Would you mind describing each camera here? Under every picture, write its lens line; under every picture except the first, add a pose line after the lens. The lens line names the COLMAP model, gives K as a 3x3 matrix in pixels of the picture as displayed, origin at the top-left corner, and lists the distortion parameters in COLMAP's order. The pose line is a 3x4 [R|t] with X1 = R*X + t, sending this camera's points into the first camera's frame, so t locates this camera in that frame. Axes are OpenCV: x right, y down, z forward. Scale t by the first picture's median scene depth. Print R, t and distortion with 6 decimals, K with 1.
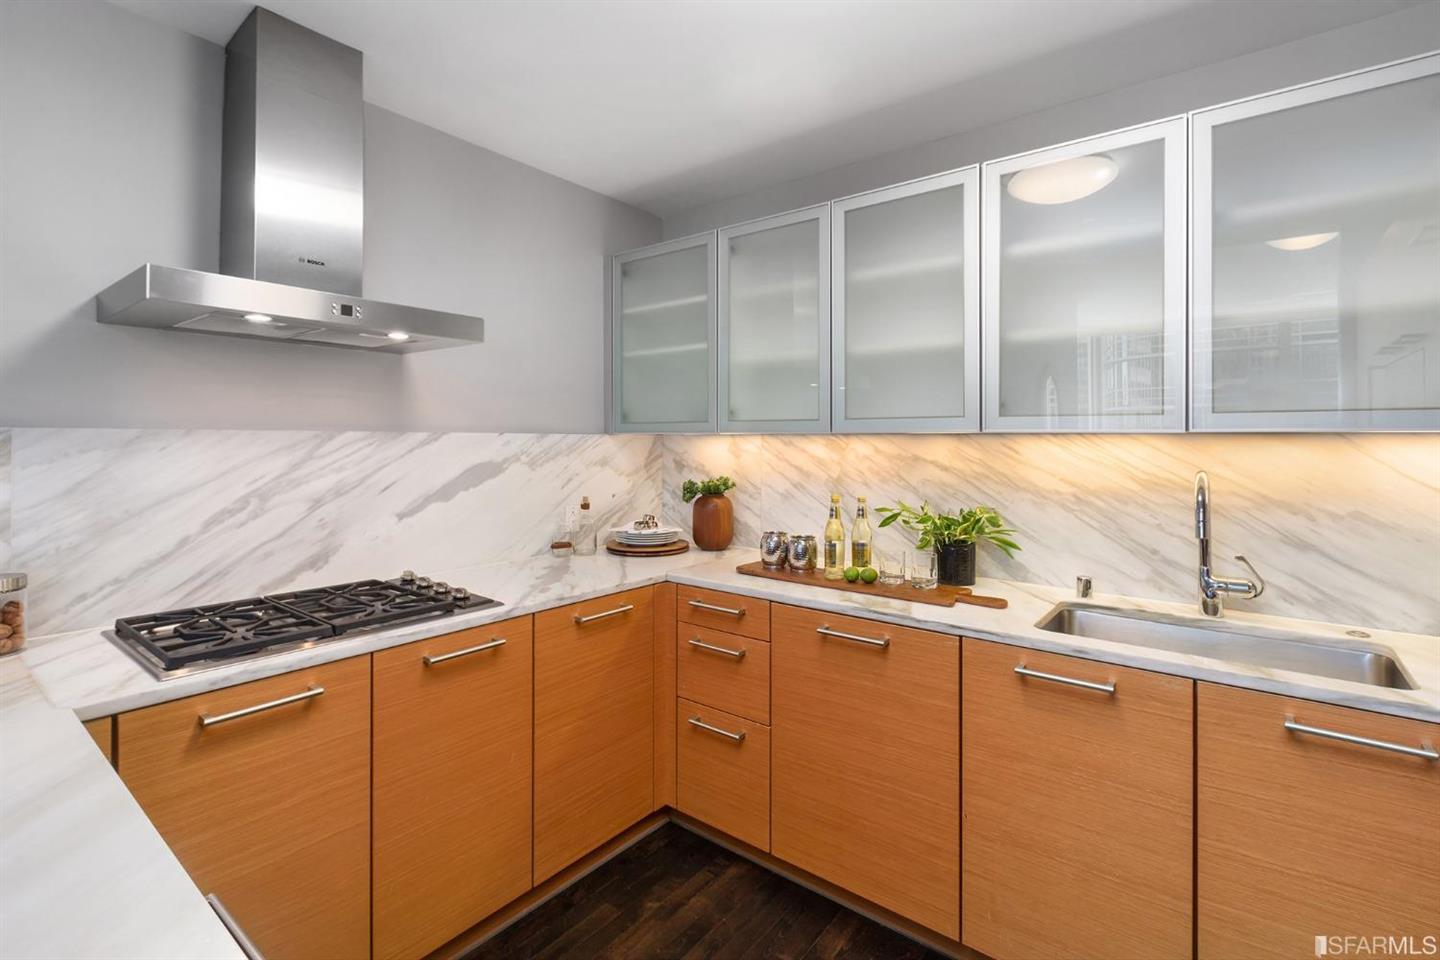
lens RADIAL K [[669.6, 0, 706.6], [0, 669.6, 440.8], [0, 0, 1]] dist [-0.015210, -0.001377]
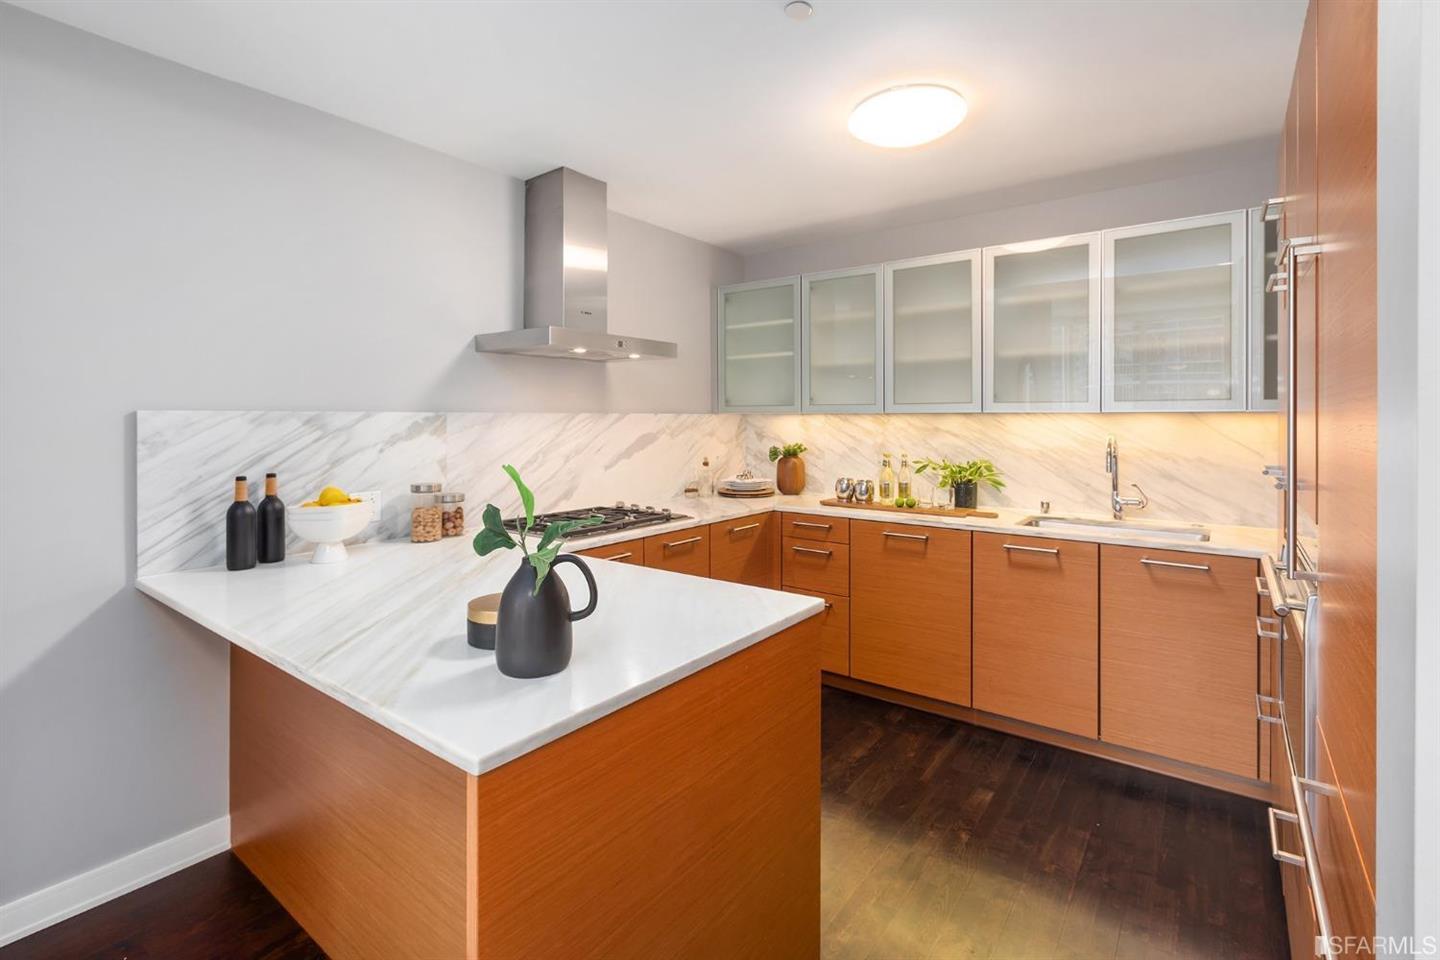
lens RADIAL K [[669.6, 0, 692.8], [0, 669.6, 427.3], [0, 0, 1]] dist [-0.015210, -0.001377]
pose [[0.999968, -0.004472, 0.006699, -0.288080], [0.004389, 0.999914, 0.012340, 0.000678], [-0.006753, -0.012311, 0.999901, -0.588739]]
